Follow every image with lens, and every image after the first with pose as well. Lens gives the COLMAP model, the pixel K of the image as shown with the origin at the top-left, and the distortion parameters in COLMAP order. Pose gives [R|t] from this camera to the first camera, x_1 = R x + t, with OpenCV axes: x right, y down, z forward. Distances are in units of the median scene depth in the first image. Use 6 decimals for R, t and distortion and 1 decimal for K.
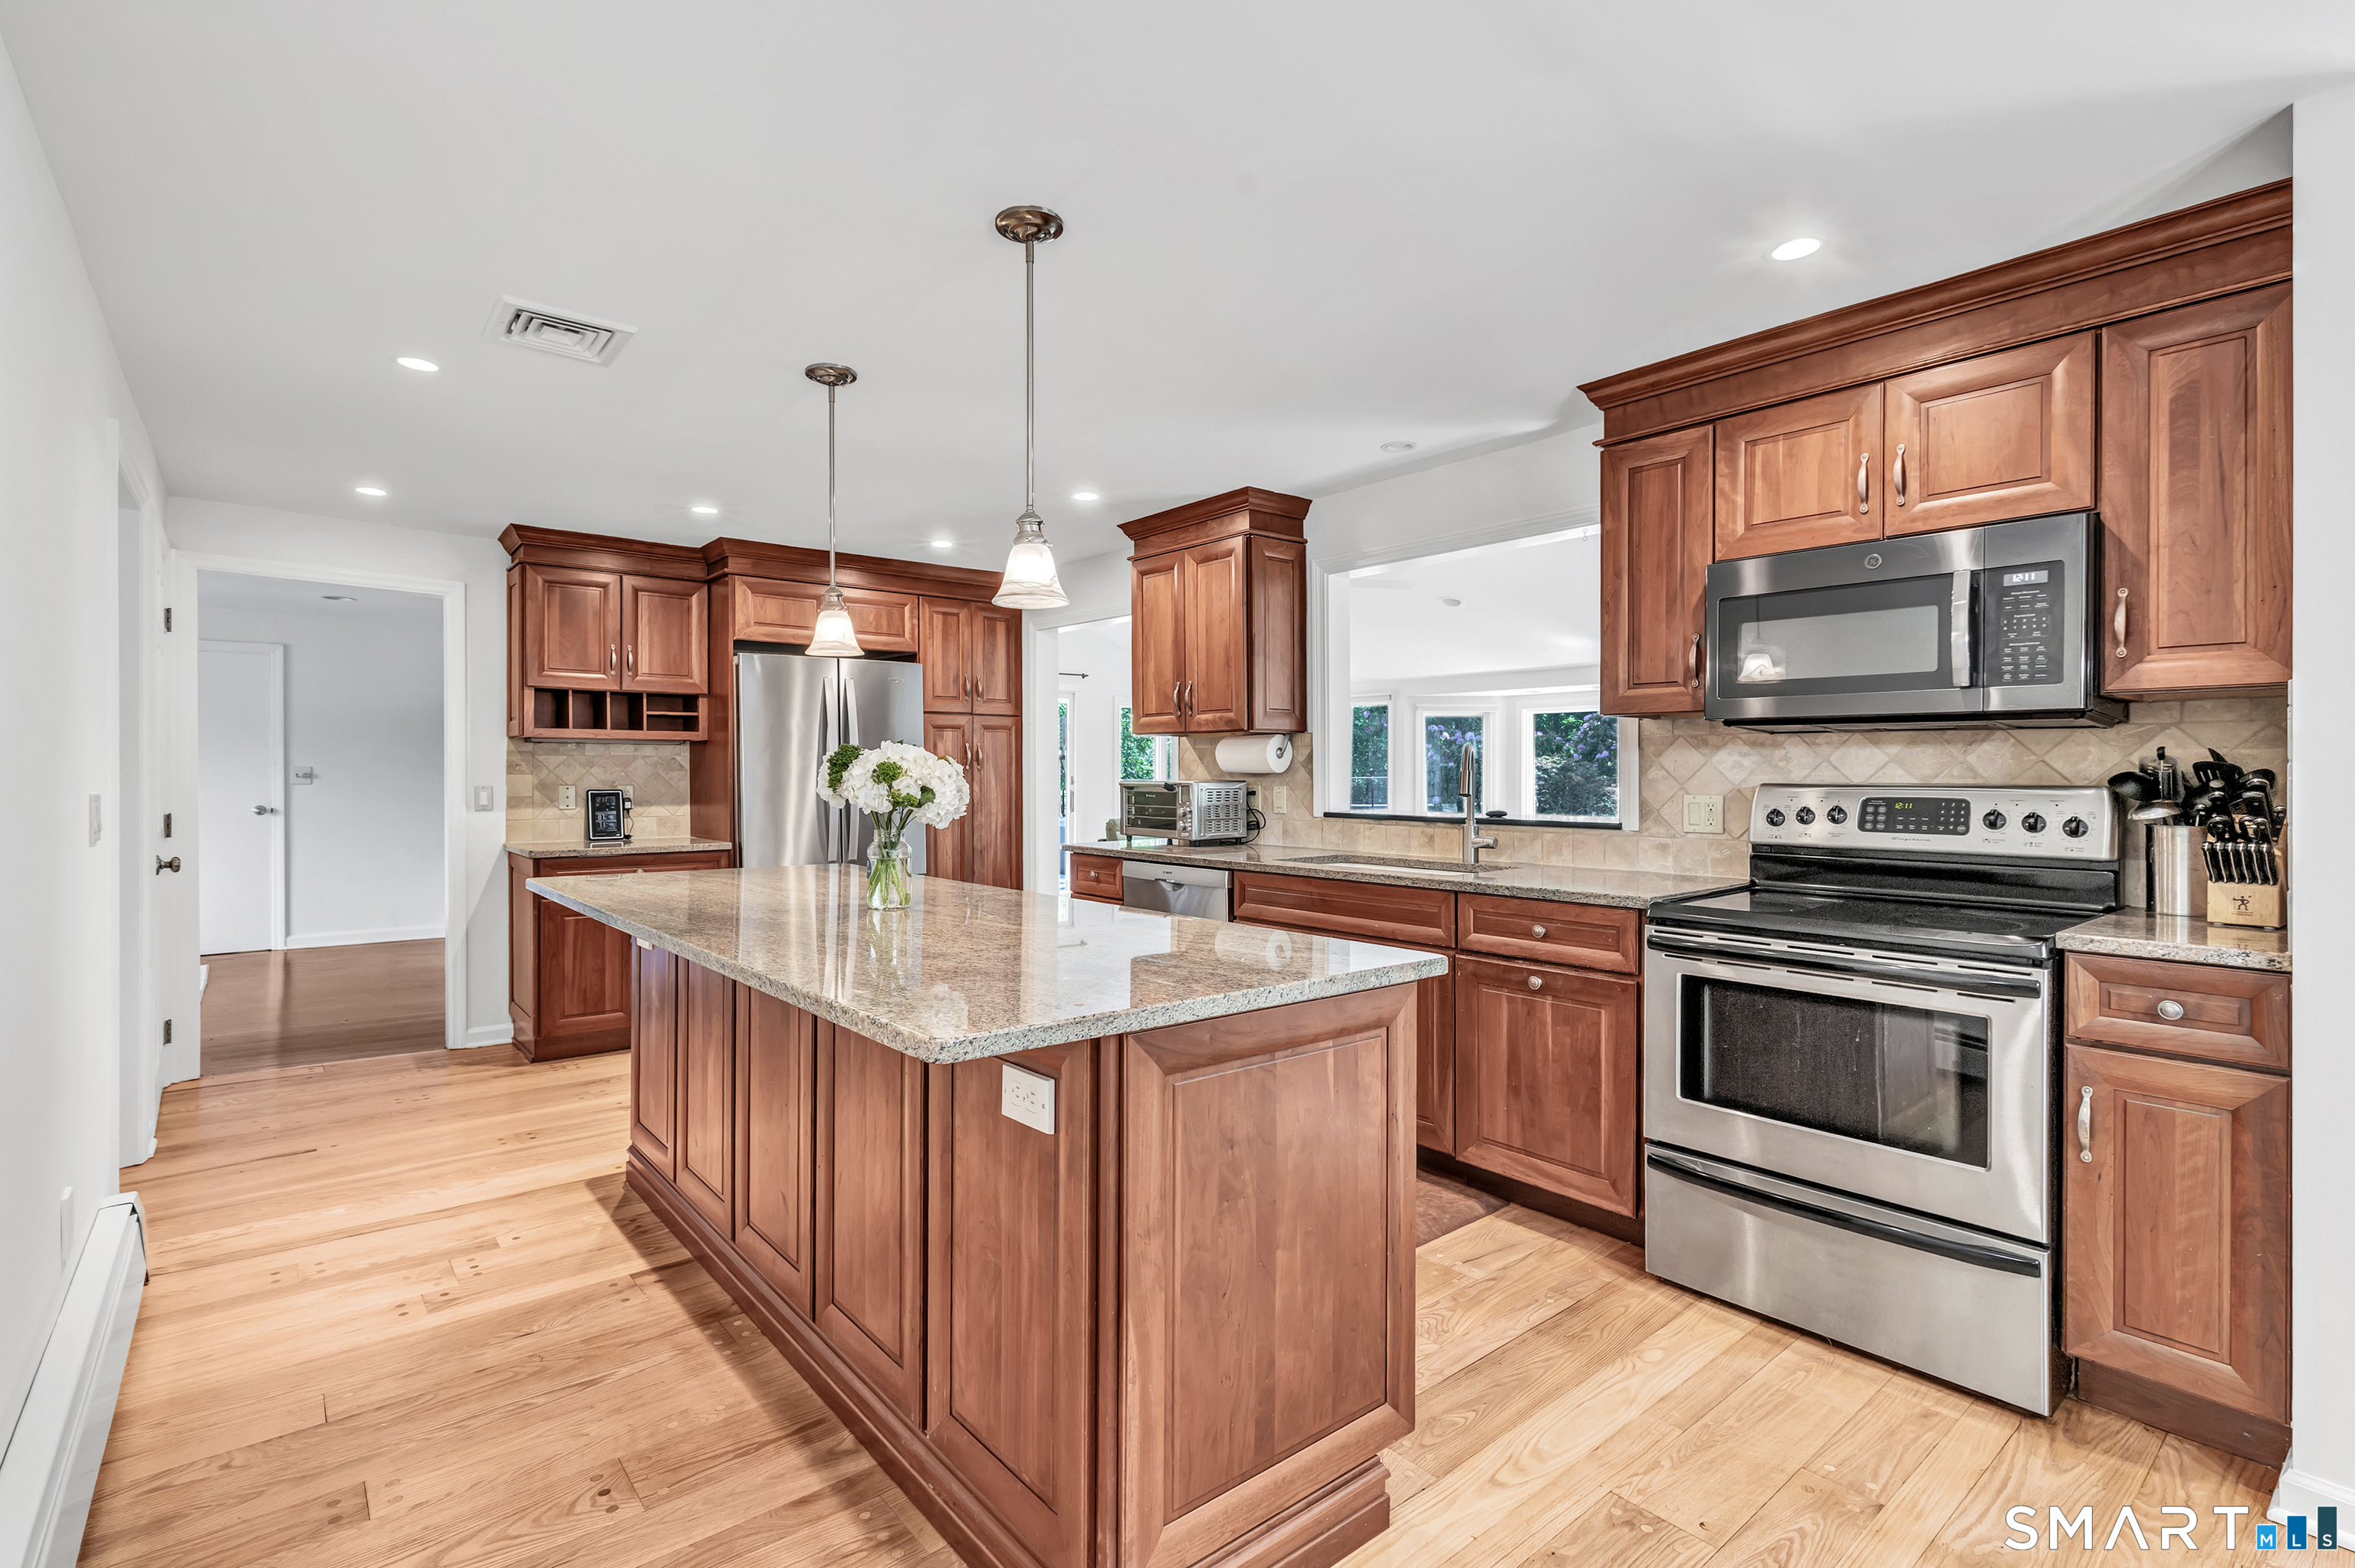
lens RADIAL K [[1081.6, 0, 1177.5], [0, 1081.6, 784.0], [0, 0, 1]] dist [0.012234, 0.000005]
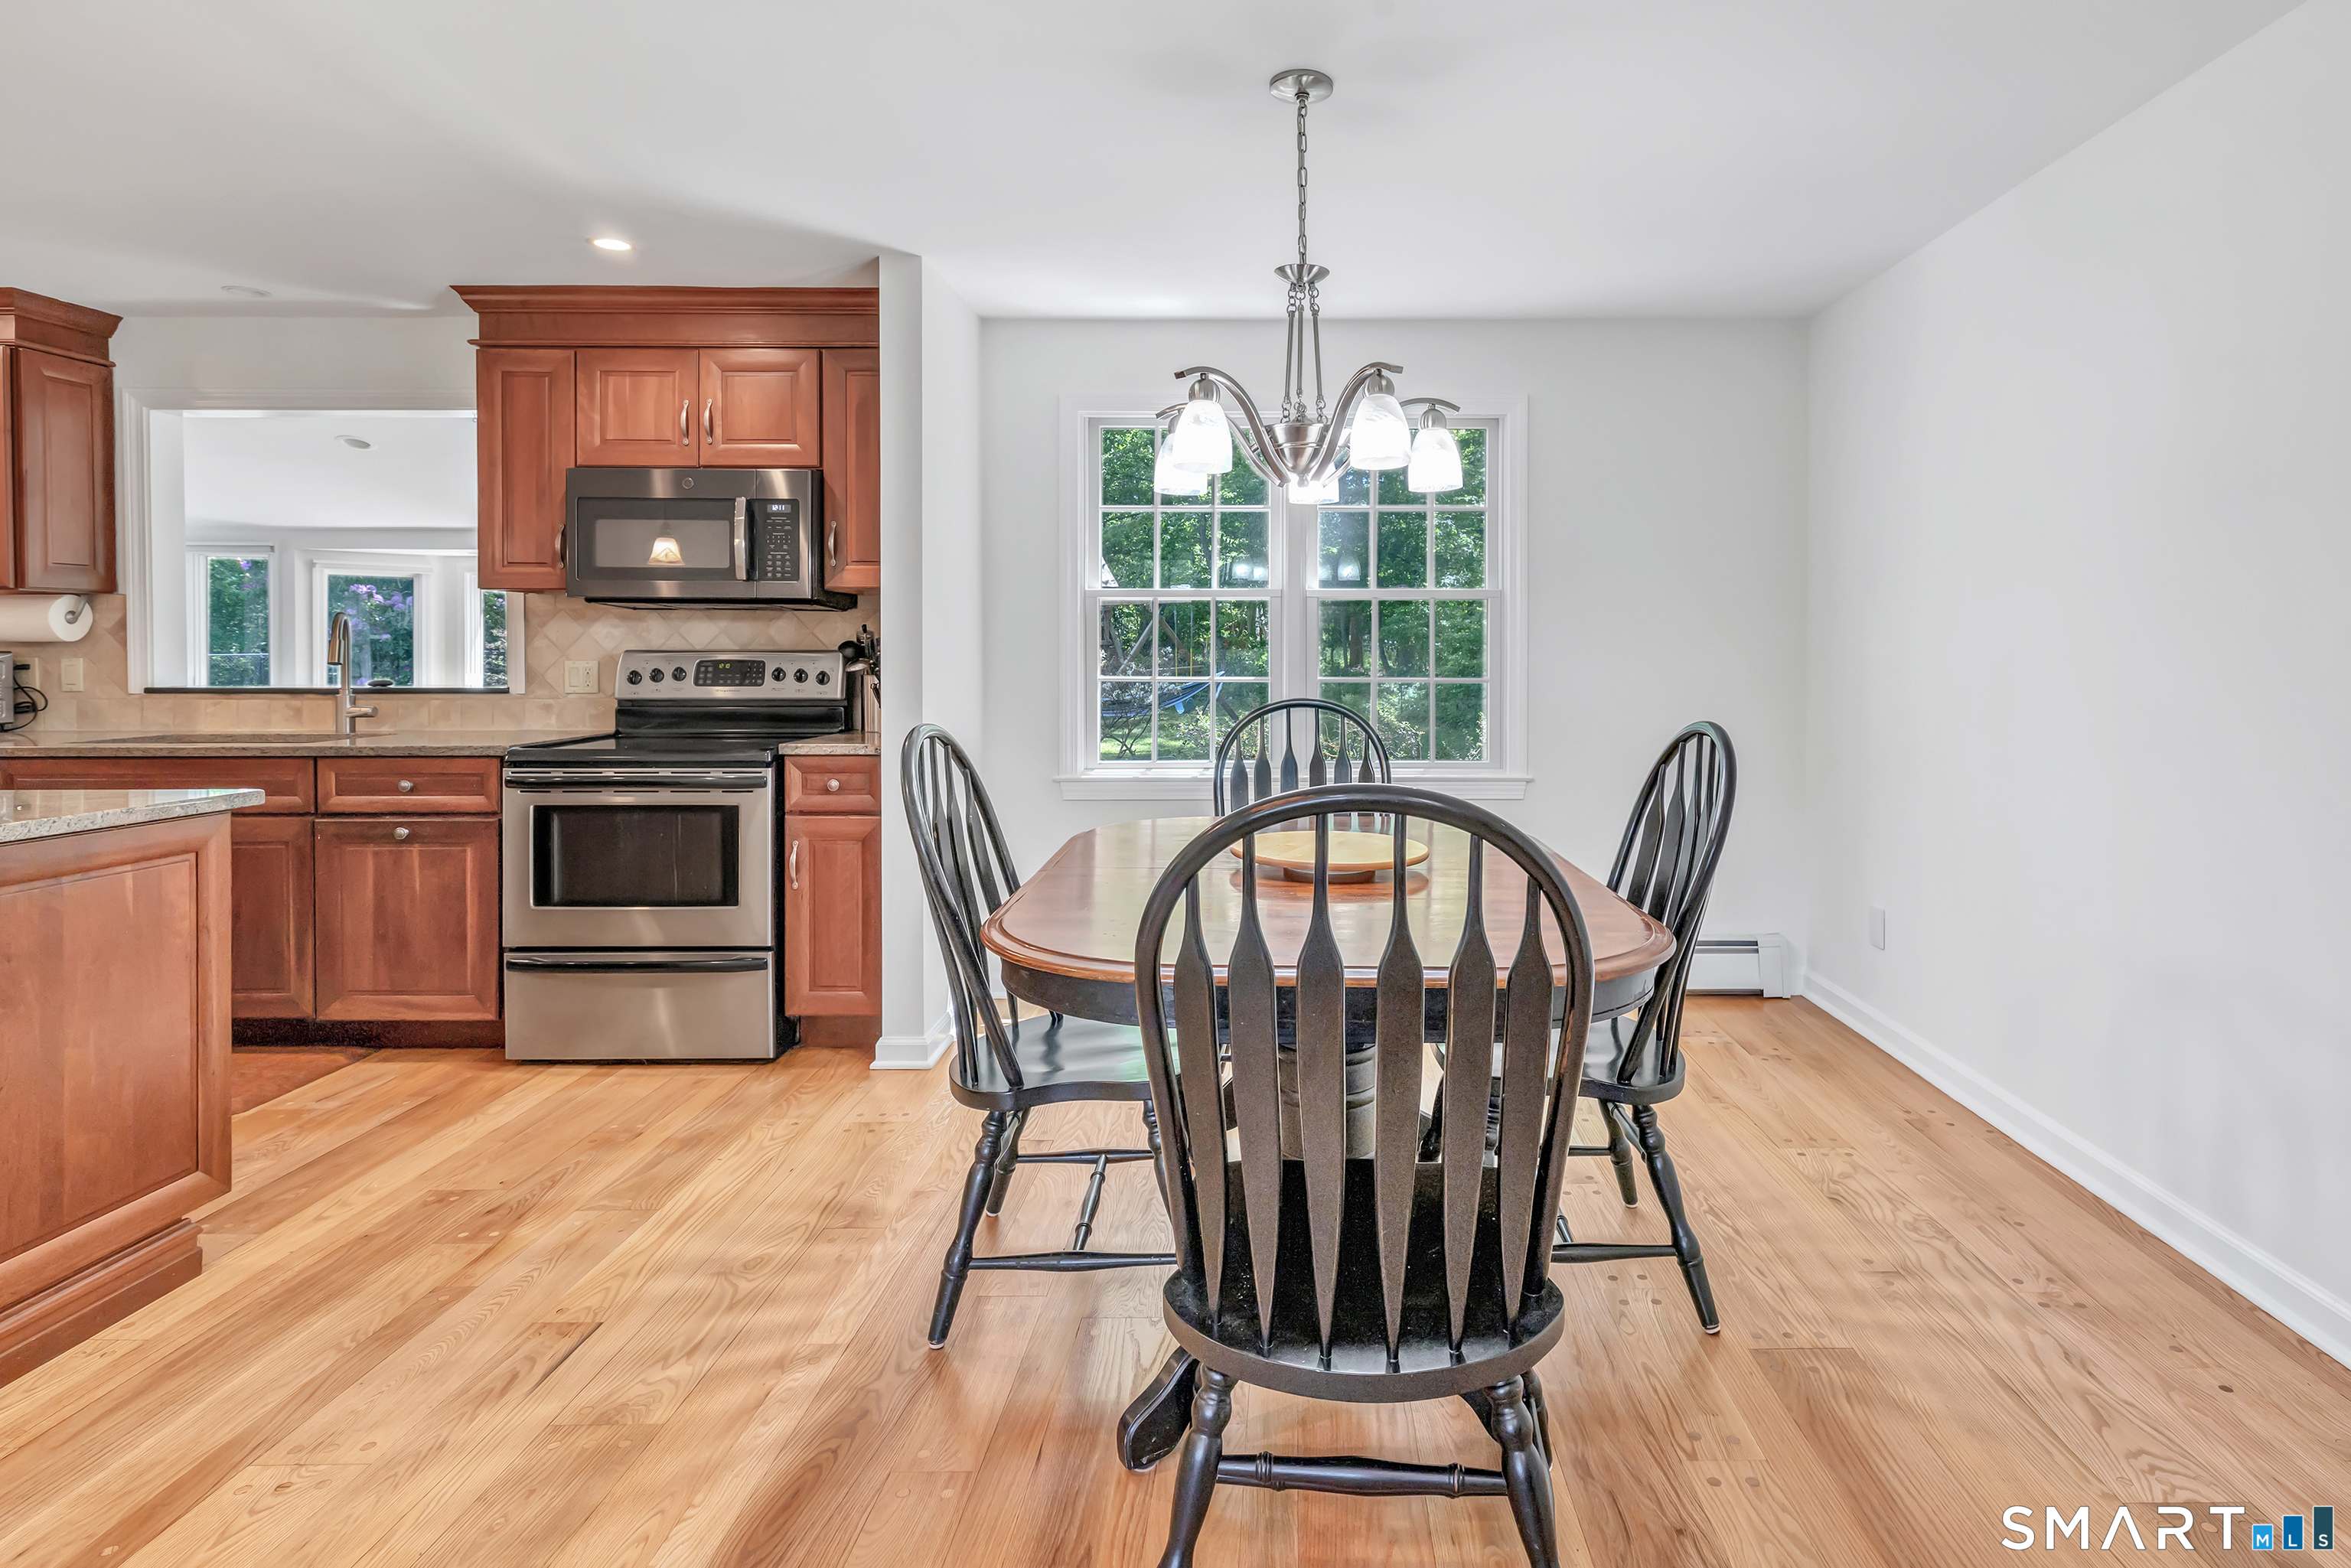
lens RADIAL K [[1220.0, 0, 1282.5], [0, 1220.0, 659.1], [0, 0, 1]] dist [0.000820, 0.000840]
pose [[0.643011, -0.006827, 0.765826, -0.039613], [0.008215, 0.999964, 0.002017, 0.013836], [-0.765813, 0.004994, 0.643044, -0.477961]]
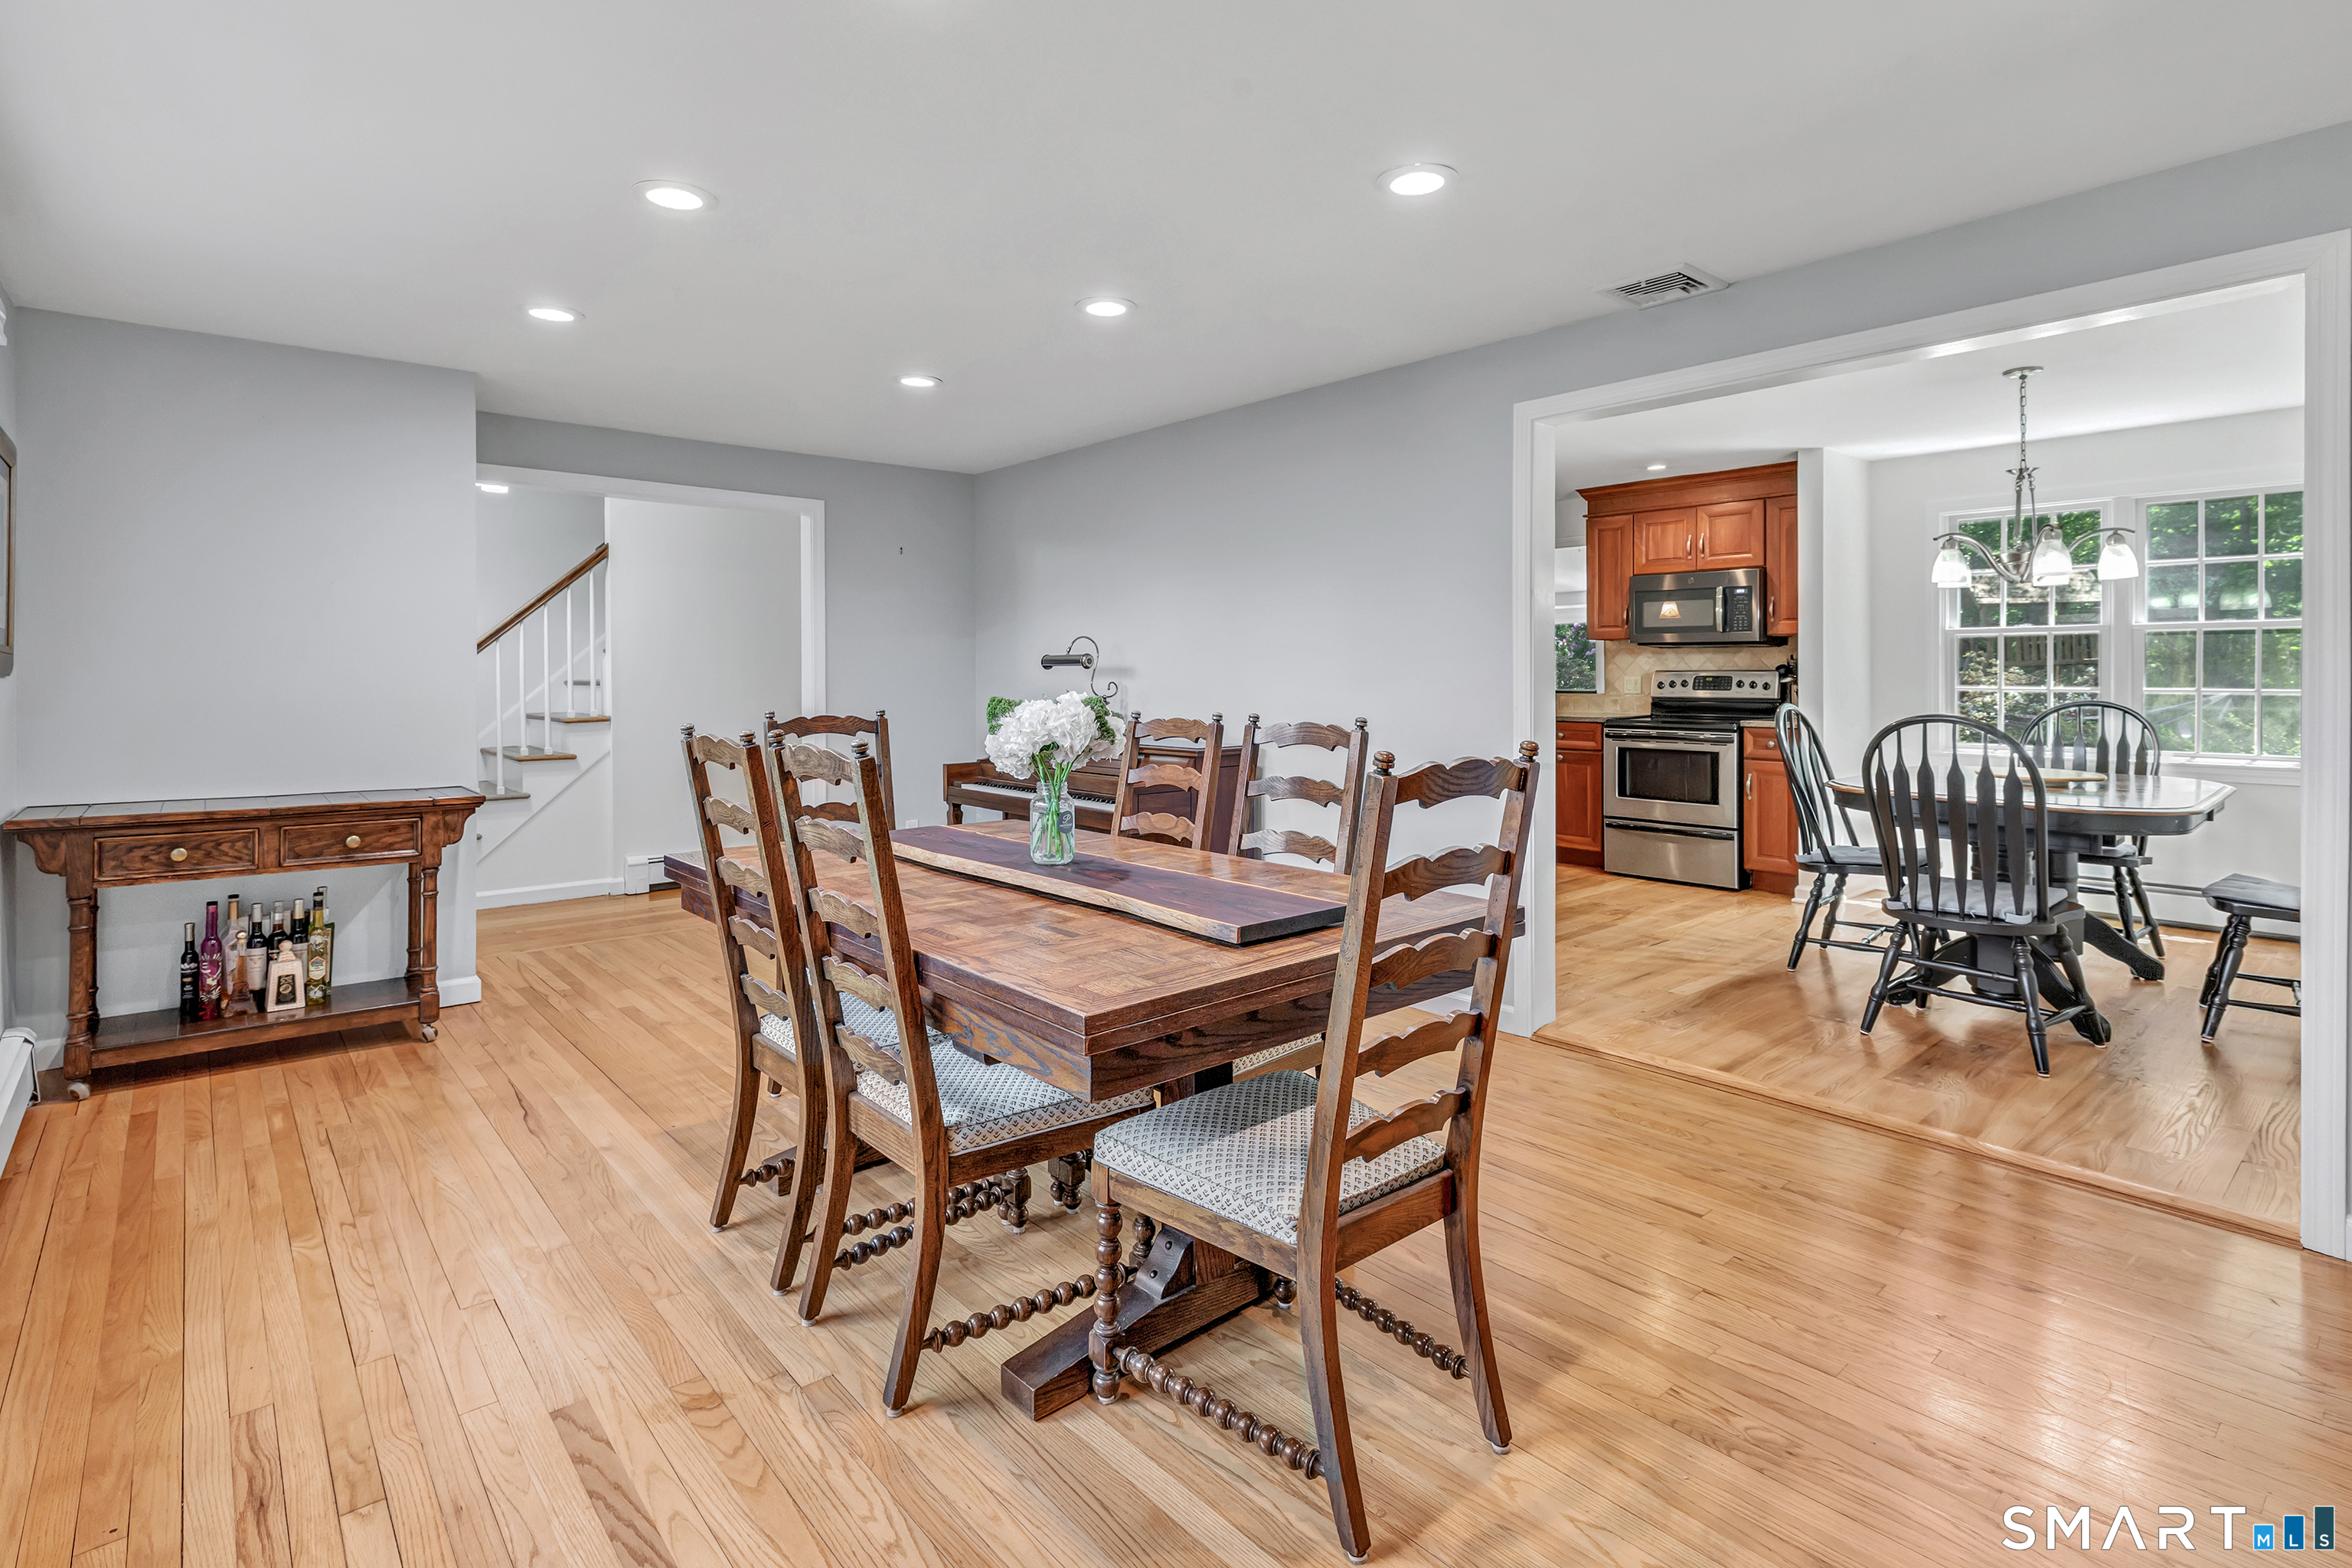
lens RADIAL K [[1114.1, 0, 1220.0], [0, 1114.1, 684.4], [0, 0, 1]] dist [0.000395, 0.000087]
pose [[0.998833, -0.008110, 0.047622, -0.514154], [0.008050, 0.999967, 0.001460, 0.018817], [-0.047632, -0.001075, 0.998864, -1.367141]]
